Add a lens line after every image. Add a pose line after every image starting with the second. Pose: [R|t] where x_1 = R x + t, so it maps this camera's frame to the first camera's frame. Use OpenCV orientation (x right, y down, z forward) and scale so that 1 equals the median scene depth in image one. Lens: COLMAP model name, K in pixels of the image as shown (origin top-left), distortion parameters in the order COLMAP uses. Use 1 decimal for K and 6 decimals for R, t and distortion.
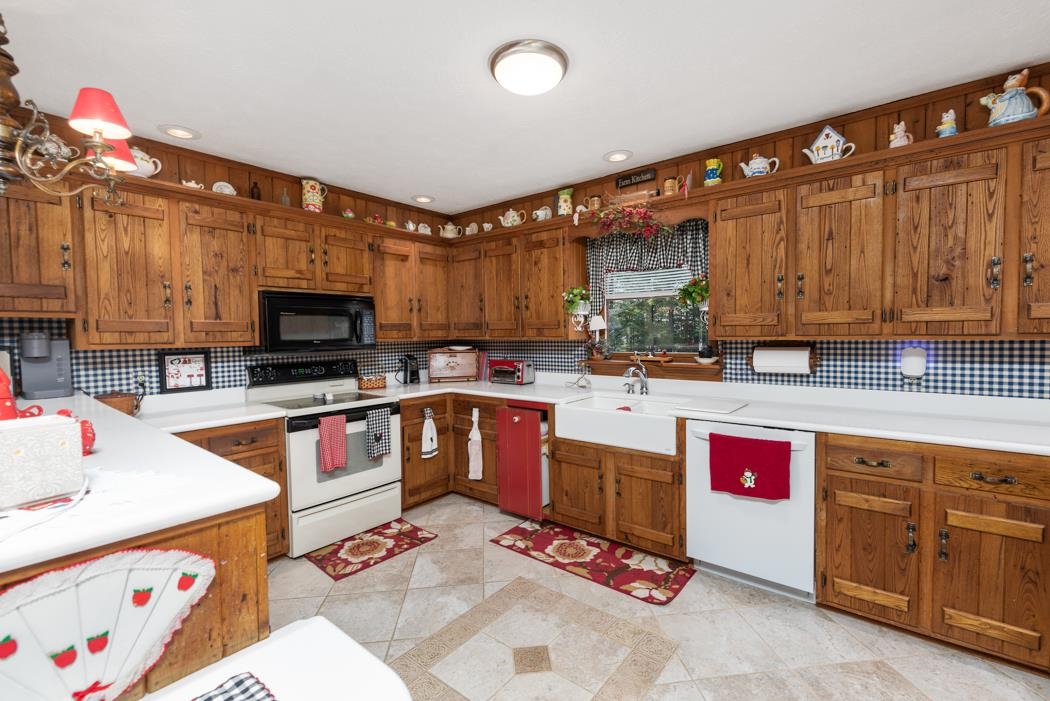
lens RADIAL K [[447.6, 0, 538.3], [0, 447.6, 350.1], [0, 0, 1]] dist [-0.000761, -0.000097]
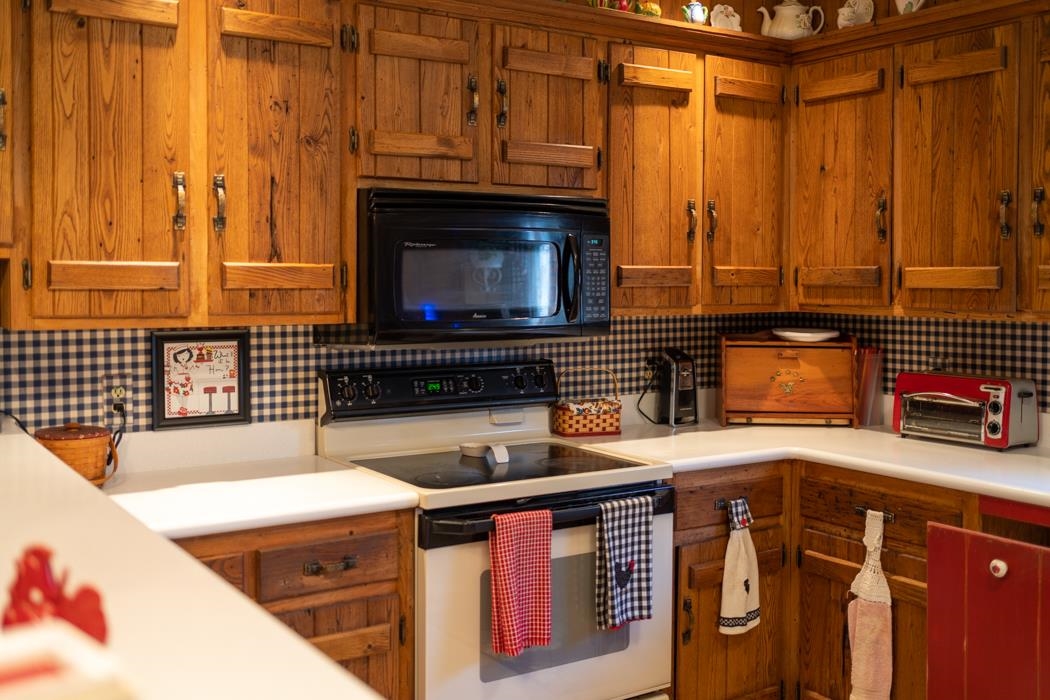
lens RADIAL K [[1079.0, 0, 523.2], [0, 1079.0, 307.8], [0, 0, 1]] dist [0.011090, 0.004711]
pose [[0.946807, 0.025089, -0.320824, -0.157063], [-0.028004, 0.999598, -0.004473, -0.023706], [0.320583, 0.013220, 0.947128, 0.111523]]
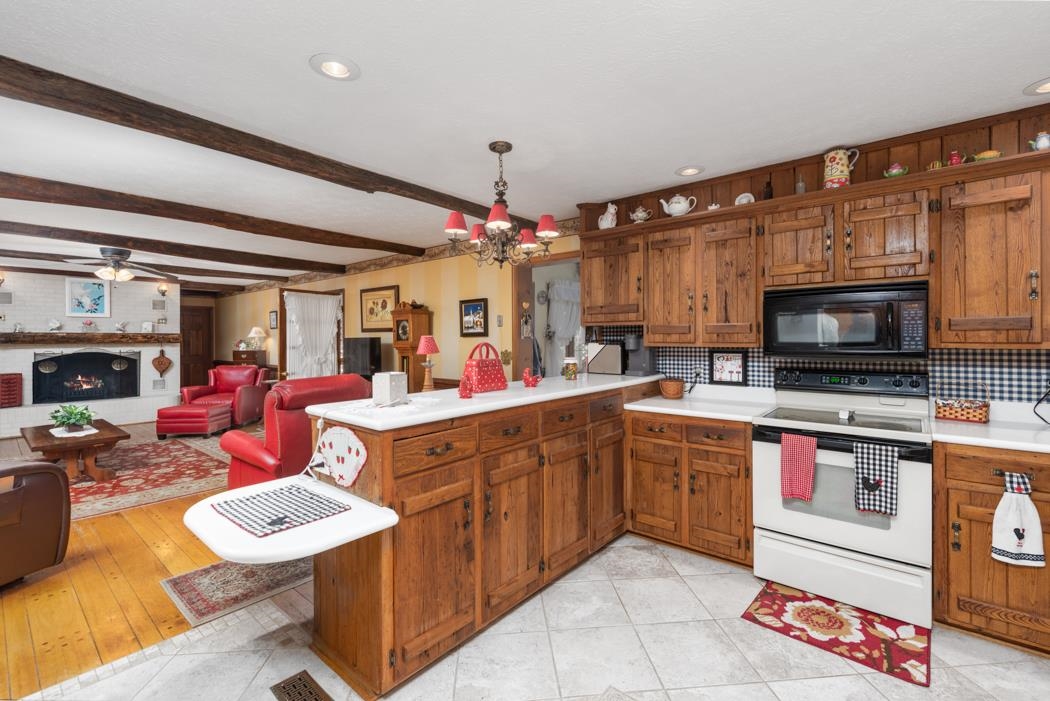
lens RADIAL K [[459.5, 0, 537.9], [0, 459.5, 337.5], [0, 0, 1]] dist [0.000231, 0.000054]
pose [[-0.013236, 0.013242, -0.999825, 0.377391], [-0.034260, 0.999319, 0.013689, -0.027617], [0.999325, 0.034435, -0.012774, 0.496317]]
